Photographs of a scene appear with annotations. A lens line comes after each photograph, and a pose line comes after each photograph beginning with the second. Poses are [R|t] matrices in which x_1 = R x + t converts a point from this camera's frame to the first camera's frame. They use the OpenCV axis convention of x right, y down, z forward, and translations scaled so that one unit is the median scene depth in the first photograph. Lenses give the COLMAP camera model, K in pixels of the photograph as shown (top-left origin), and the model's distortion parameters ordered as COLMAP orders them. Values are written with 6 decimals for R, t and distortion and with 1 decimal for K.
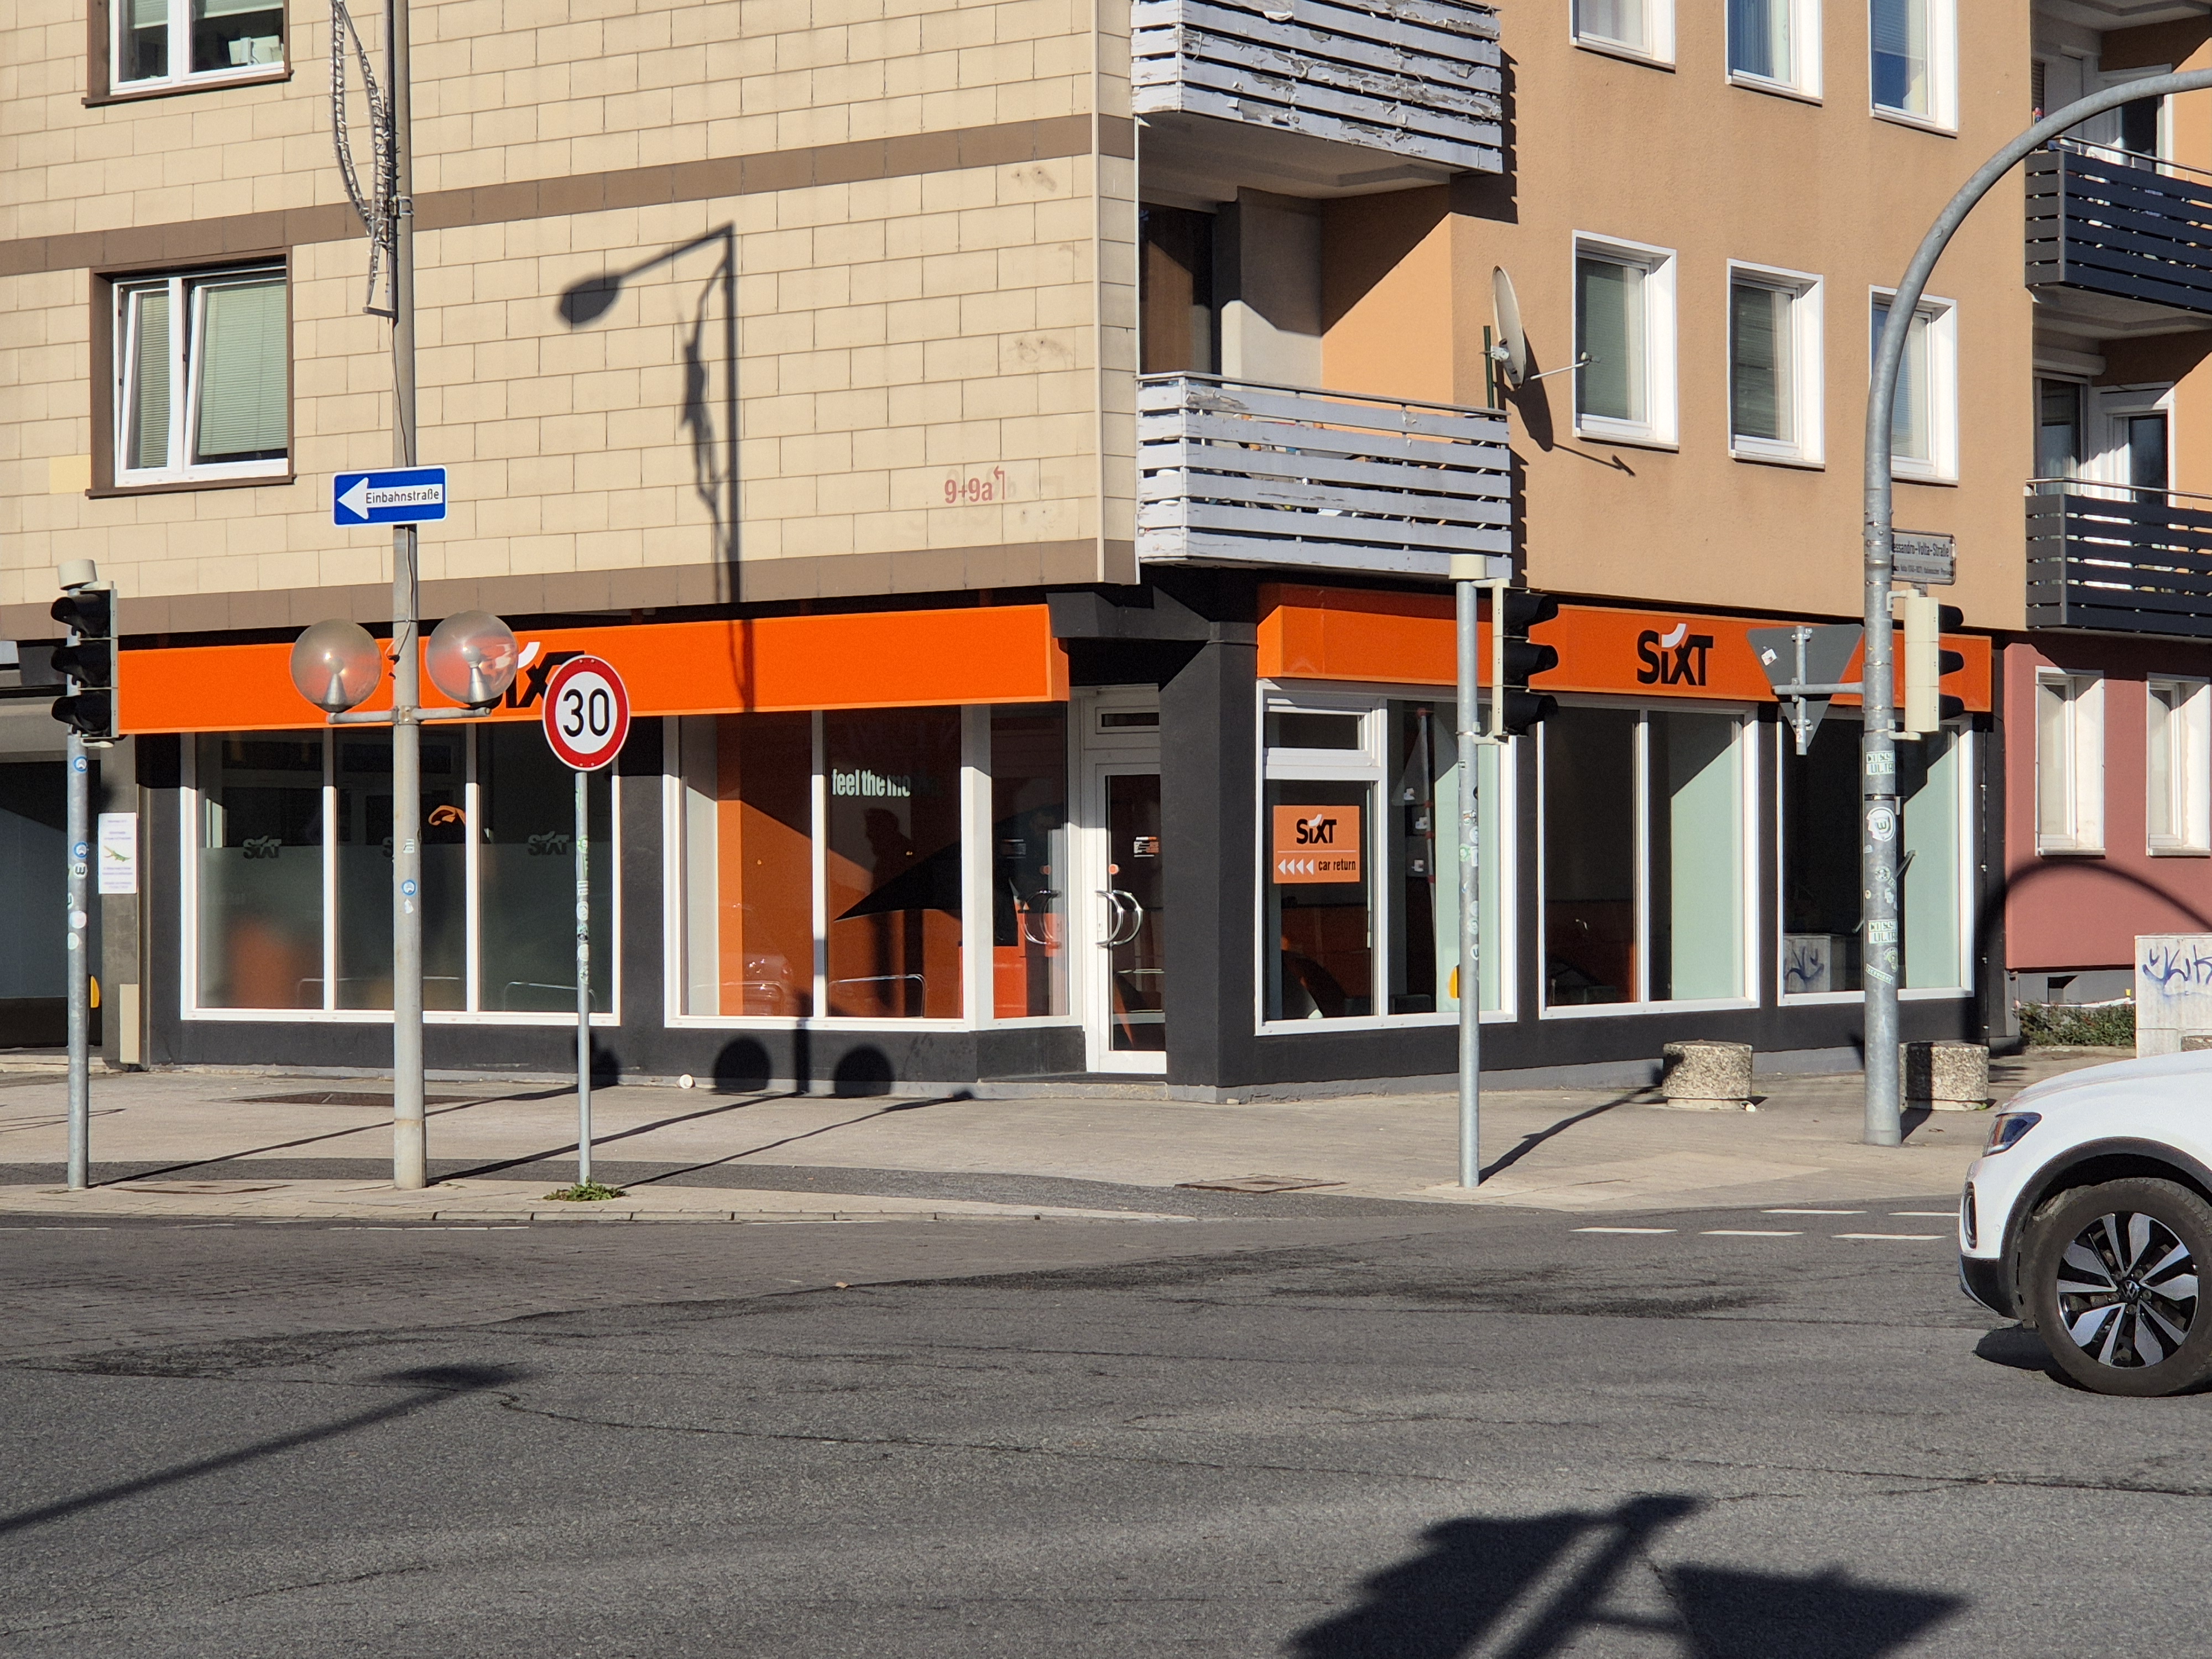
lens RADIAL K [[5161.2, 0, 1106.0], [0, 5161.2, 829.5], [0, 0, 1]] dist [-0.761419, 7.793478]
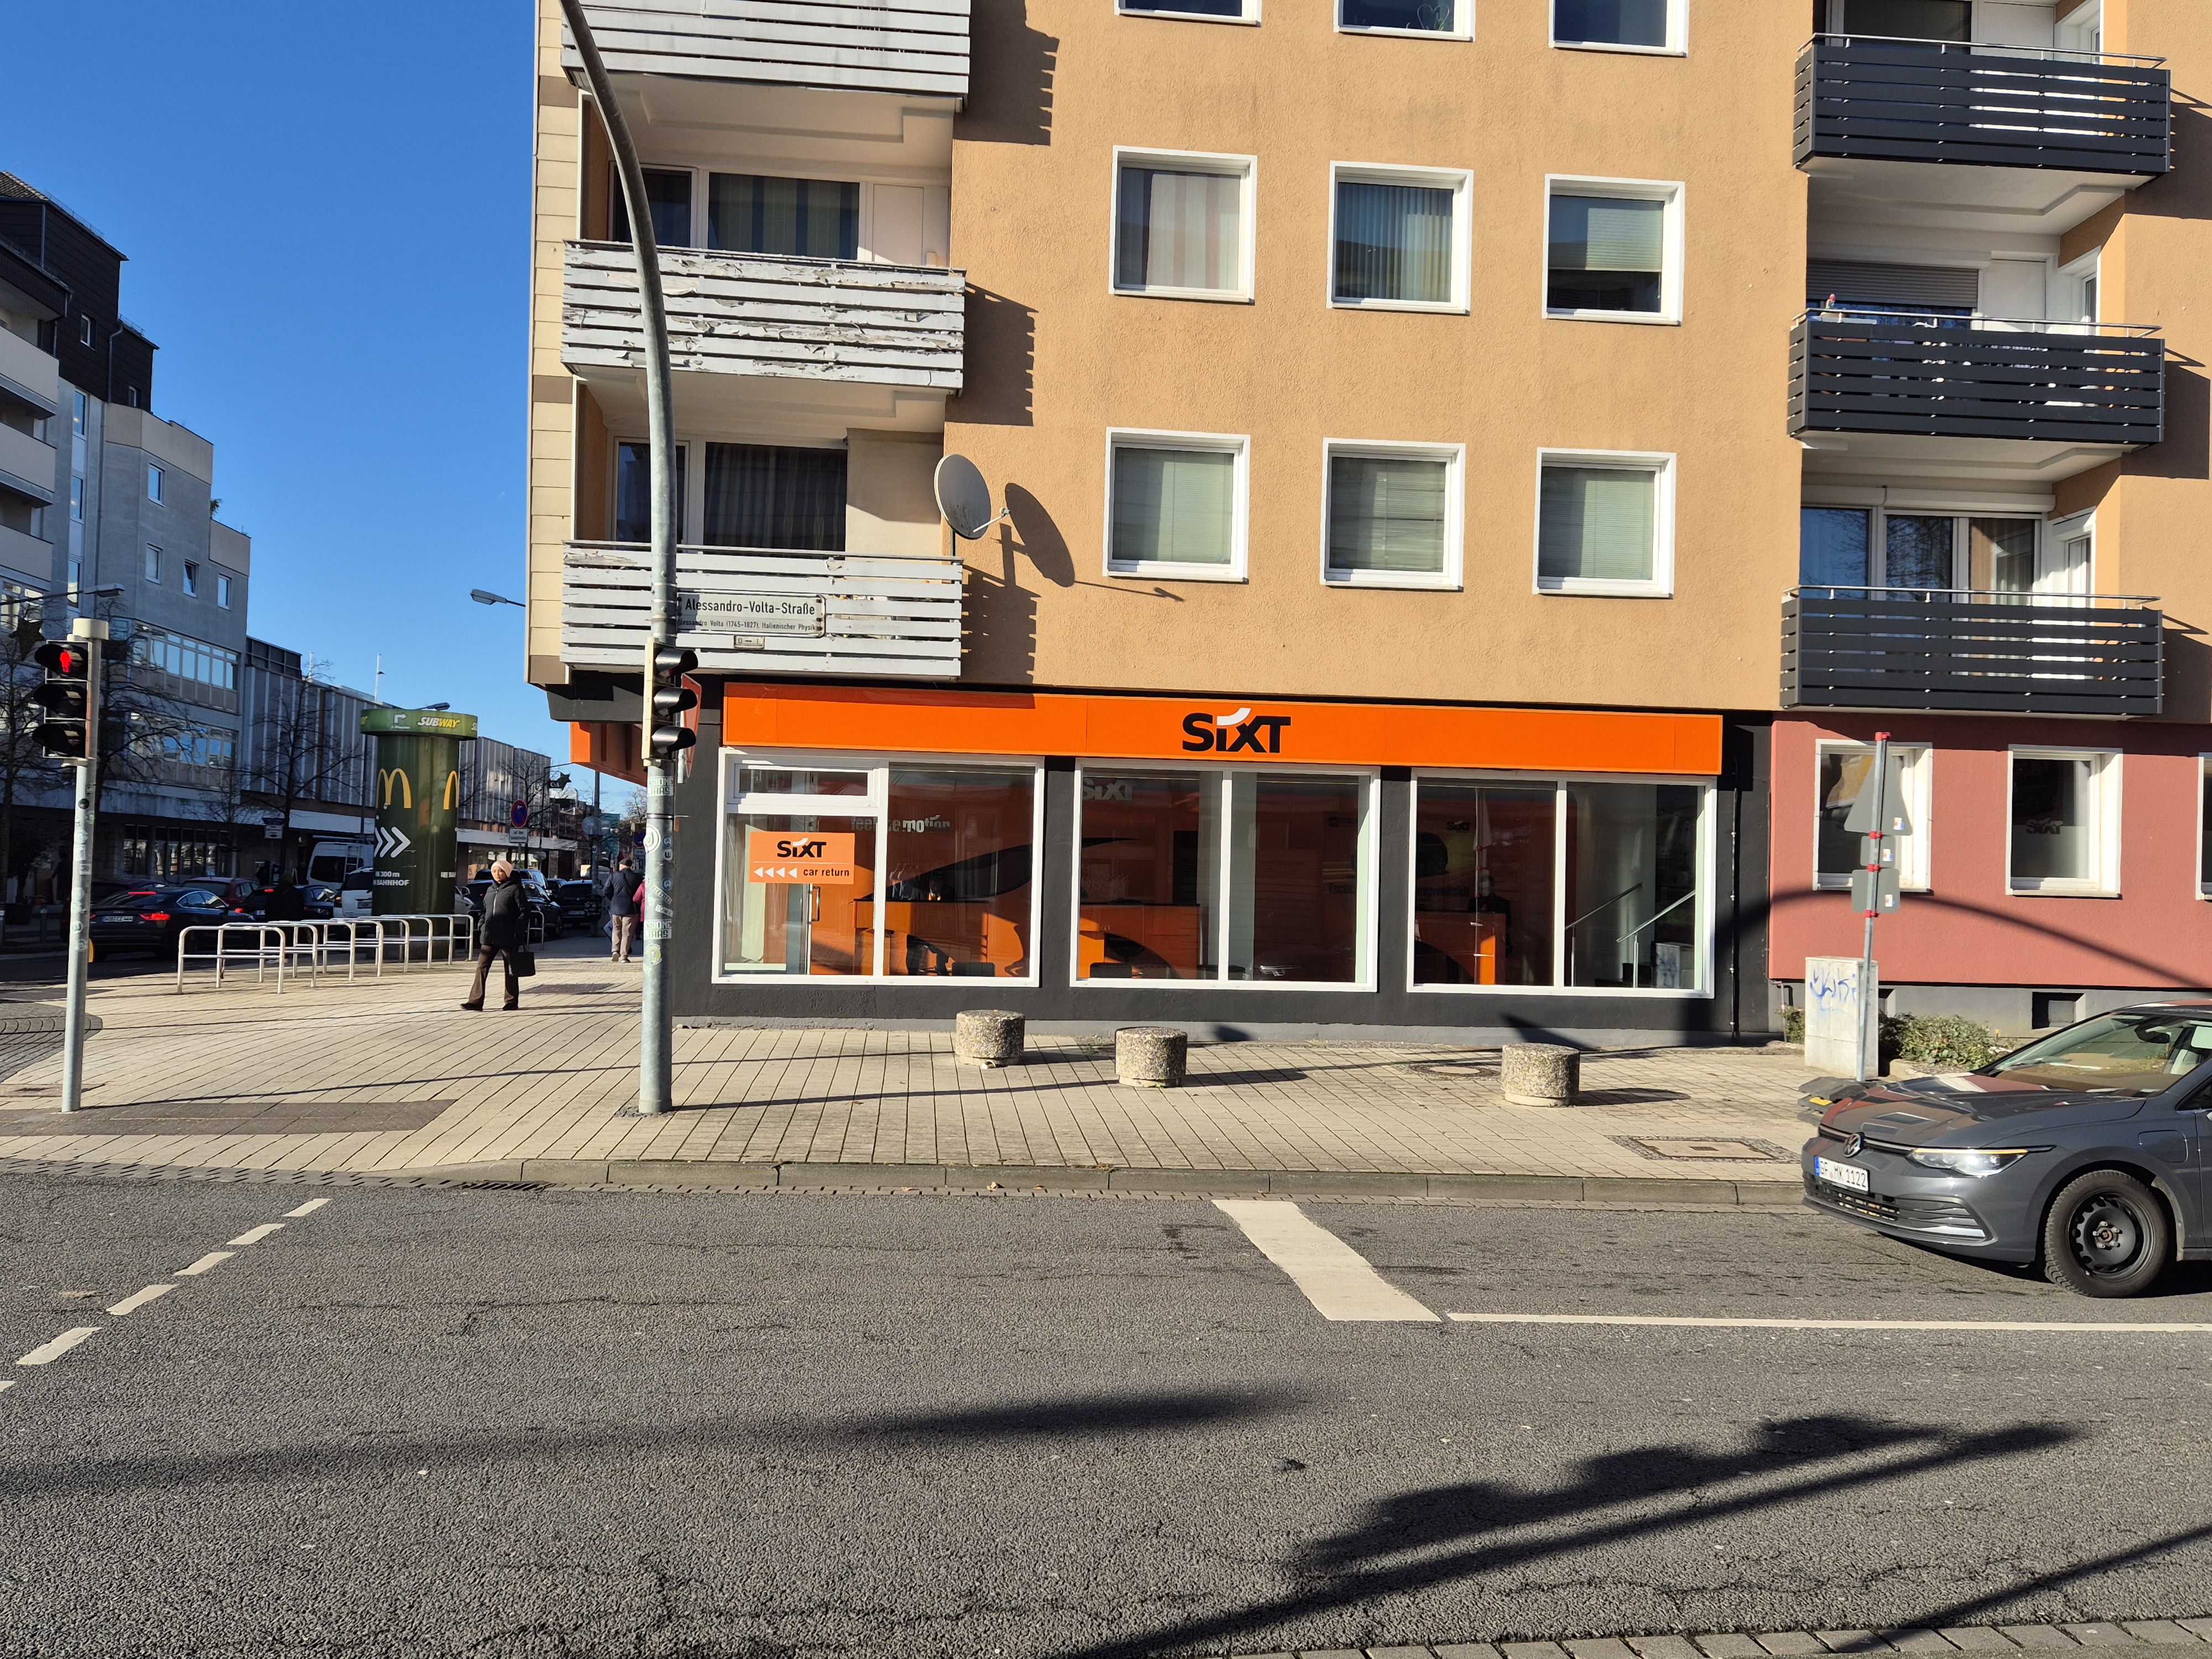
lens RADIAL K [[1781.3, 0, 1106.0], [0, 1781.3, 829.5], [0, 0, 1]] dist [0.052532, 0.000920]
pose [[0.700430, 0.006804, -0.713688, 0.445237], [-0.020788, 0.999725, -0.010871, -0.001484], [0.713418, 0.022451, 0.700379, 0.659839]]
